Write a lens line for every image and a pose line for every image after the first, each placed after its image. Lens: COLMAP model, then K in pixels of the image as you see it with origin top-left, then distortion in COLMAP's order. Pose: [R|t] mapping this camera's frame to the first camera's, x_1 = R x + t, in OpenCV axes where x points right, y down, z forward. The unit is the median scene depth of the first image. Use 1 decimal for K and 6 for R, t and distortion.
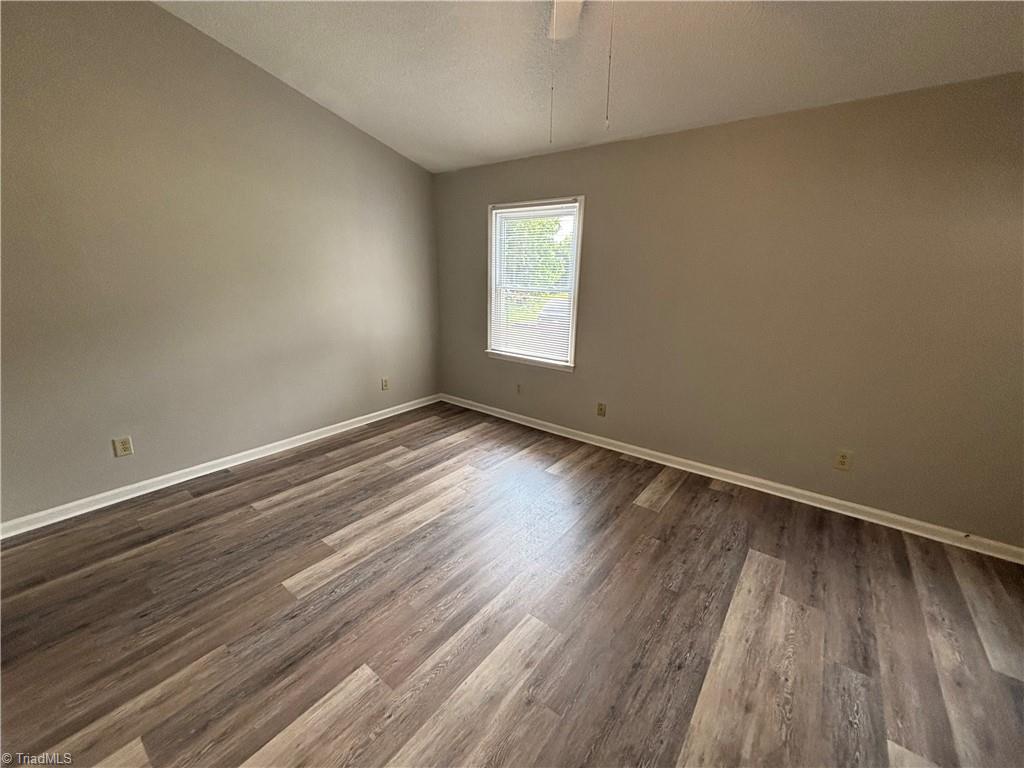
lens RADIAL K [[413.0, 0, 520.8], [0, 413.0, 388.5], [0, 0, 1]] dist [0.003569, 0.000753]
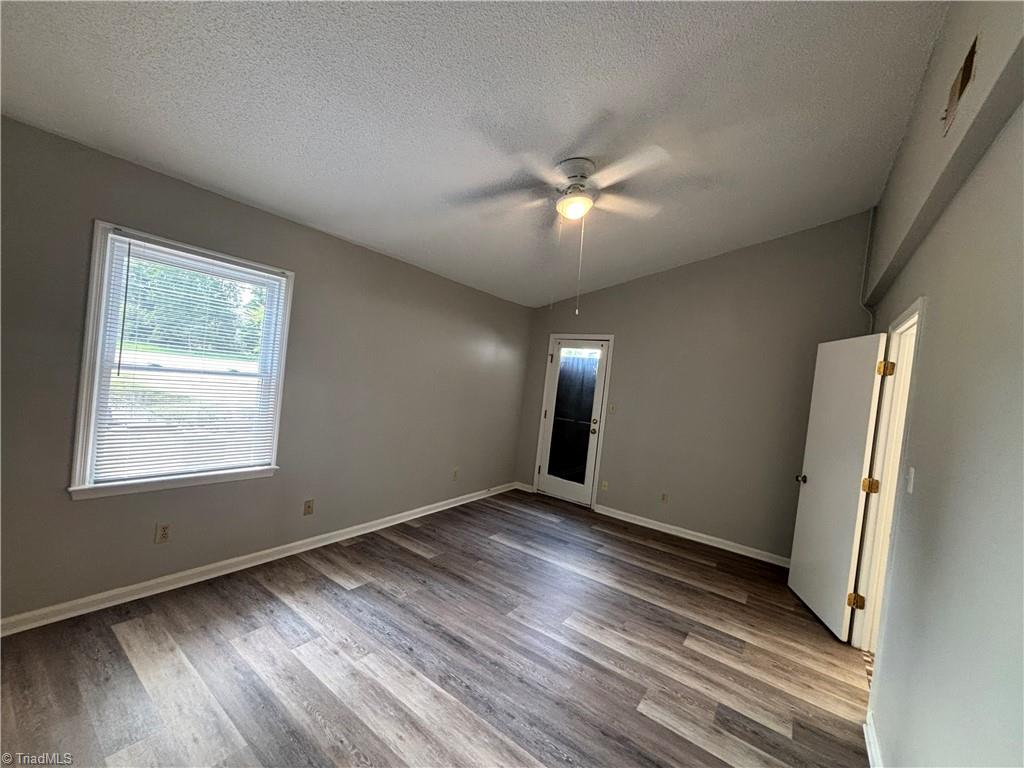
lens RADIAL K [[413.0, 0, 511.1], [0, 413.0, 381.9], [0, 0, 1]] dist [0.003569, 0.000753]
pose [[-0.023498, -0.035597, 0.999090, -0.931311], [0.172040, 0.984313, 0.039116, -0.232953], [-0.984810, 0.172802, -0.017005, 0.734448]]
